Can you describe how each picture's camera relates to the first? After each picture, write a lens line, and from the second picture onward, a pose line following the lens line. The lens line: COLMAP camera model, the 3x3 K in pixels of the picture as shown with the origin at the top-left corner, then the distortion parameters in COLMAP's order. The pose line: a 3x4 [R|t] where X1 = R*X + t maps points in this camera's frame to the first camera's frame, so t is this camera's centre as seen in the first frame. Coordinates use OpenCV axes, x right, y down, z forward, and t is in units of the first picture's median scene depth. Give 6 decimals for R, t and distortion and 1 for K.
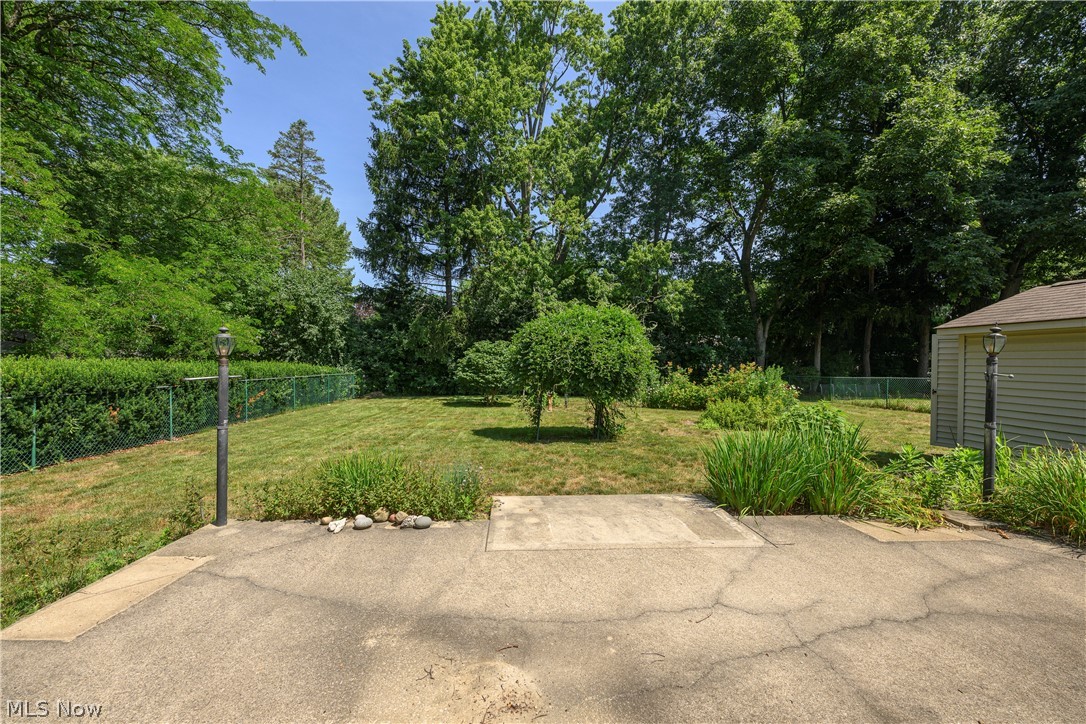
lens RADIAL K [[429.4, 0, 545.3], [0, 429.4, 362.7], [0, 0, 1]] dist [-0.002281, -0.000892]
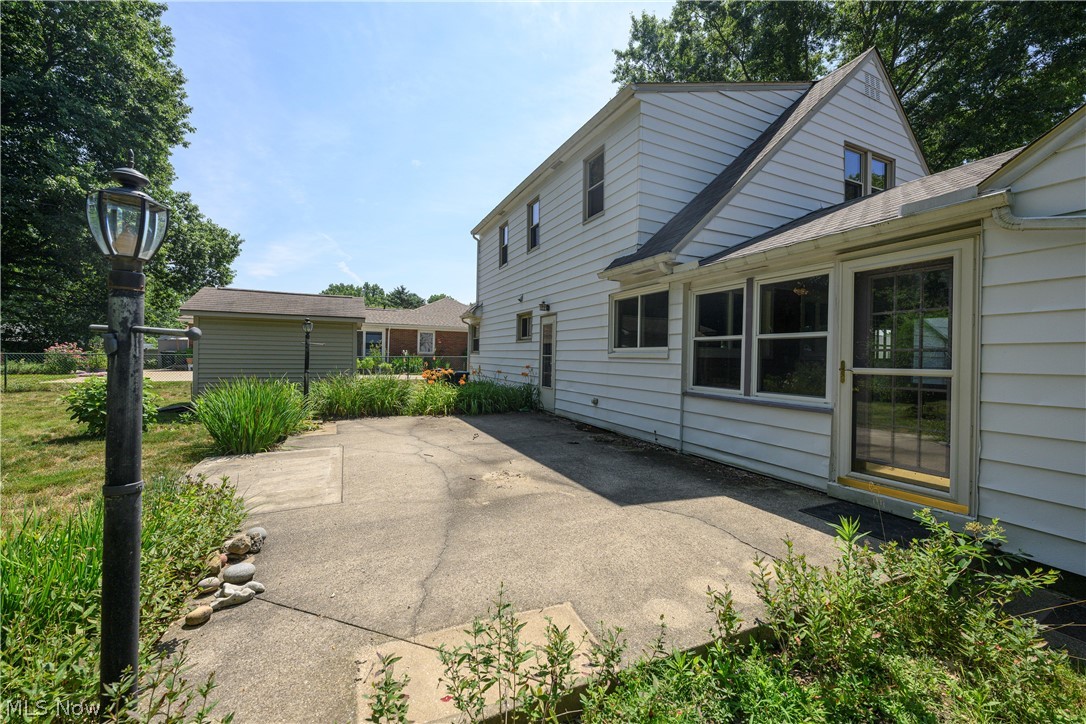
lens RADIAL K [[429.4, 0, 544.1], [0, 429.4, 358.3], [0, 0, 1]] dist [-0.002281, -0.000892]
pose [[-0.384067, -0.019317, 0.923103, -1.485397], [-0.017922, 0.999749, 0.013464, 0.064098], [-0.923131, -0.011372, -0.384317, 1.075994]]
